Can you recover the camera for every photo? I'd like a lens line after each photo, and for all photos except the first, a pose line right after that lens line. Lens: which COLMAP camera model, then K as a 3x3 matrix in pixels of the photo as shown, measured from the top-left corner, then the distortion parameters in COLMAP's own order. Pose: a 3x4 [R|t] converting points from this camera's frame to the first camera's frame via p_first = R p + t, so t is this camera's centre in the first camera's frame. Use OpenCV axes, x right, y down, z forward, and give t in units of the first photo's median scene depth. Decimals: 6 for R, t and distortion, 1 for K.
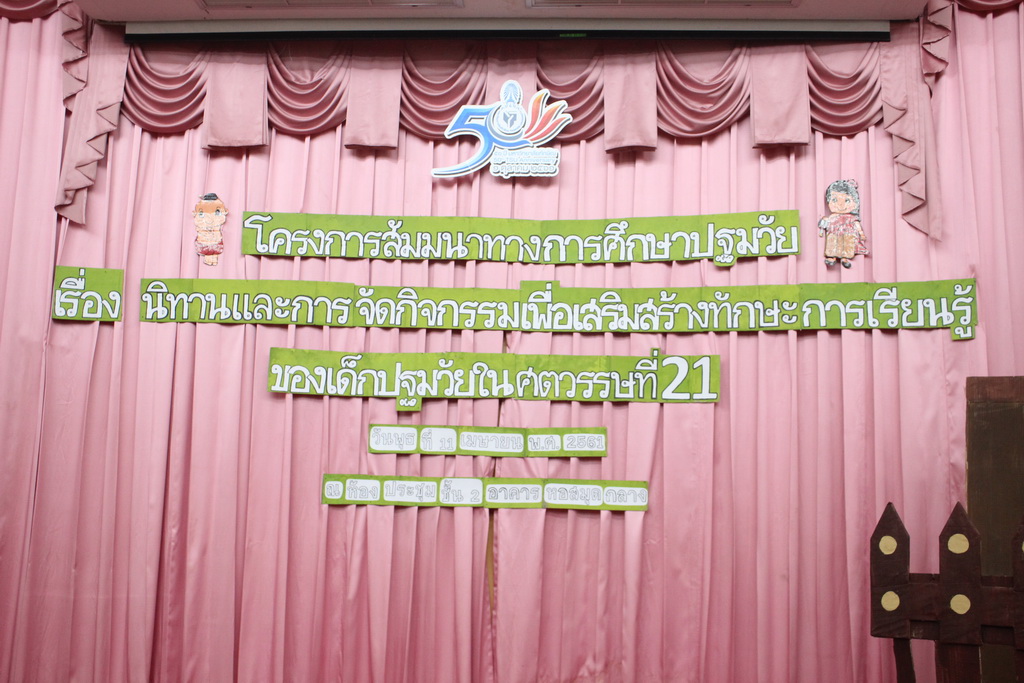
lens RADIAL K [[1141.8, 0, 512.0], [0, 1141.8, 341.5], [0, 0, 1]] dist [-0.068979, 0.006060]
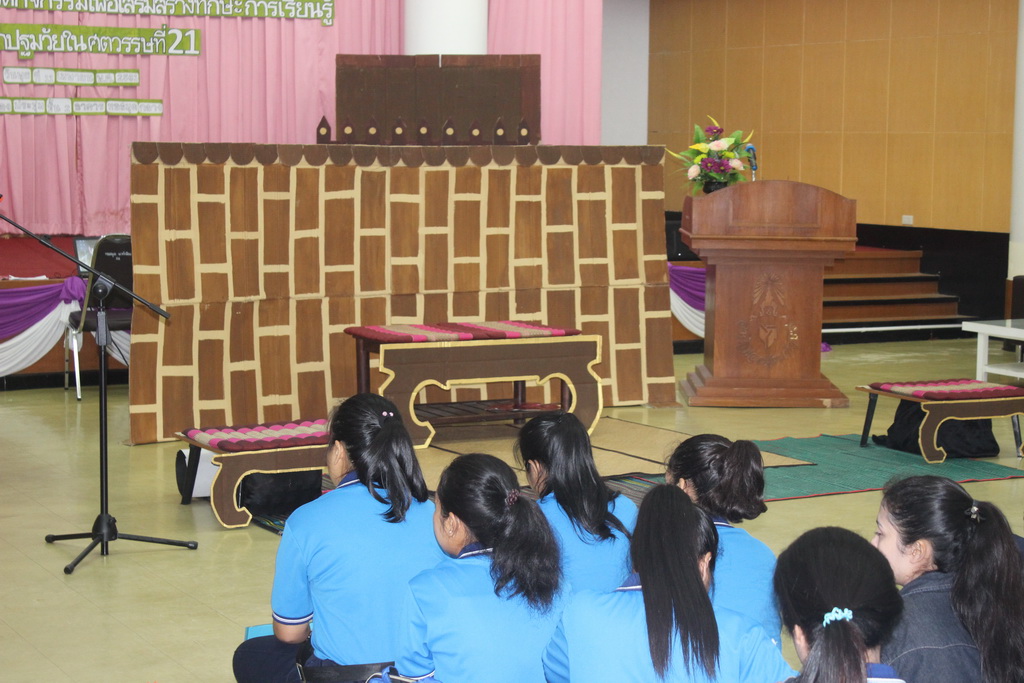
lens RADIAL K [[1991.7, 0, 512.0], [0, 1991.7, 341.5], [0, 0, 1]] dist [0.009199, 0.130511]
pose [[0.854538, -0.069594, 0.514704, -1.035570], [-0.065635, 0.968569, 0.239931, -0.293507], [-0.515224, -0.238813, 0.823111, -1.932631]]
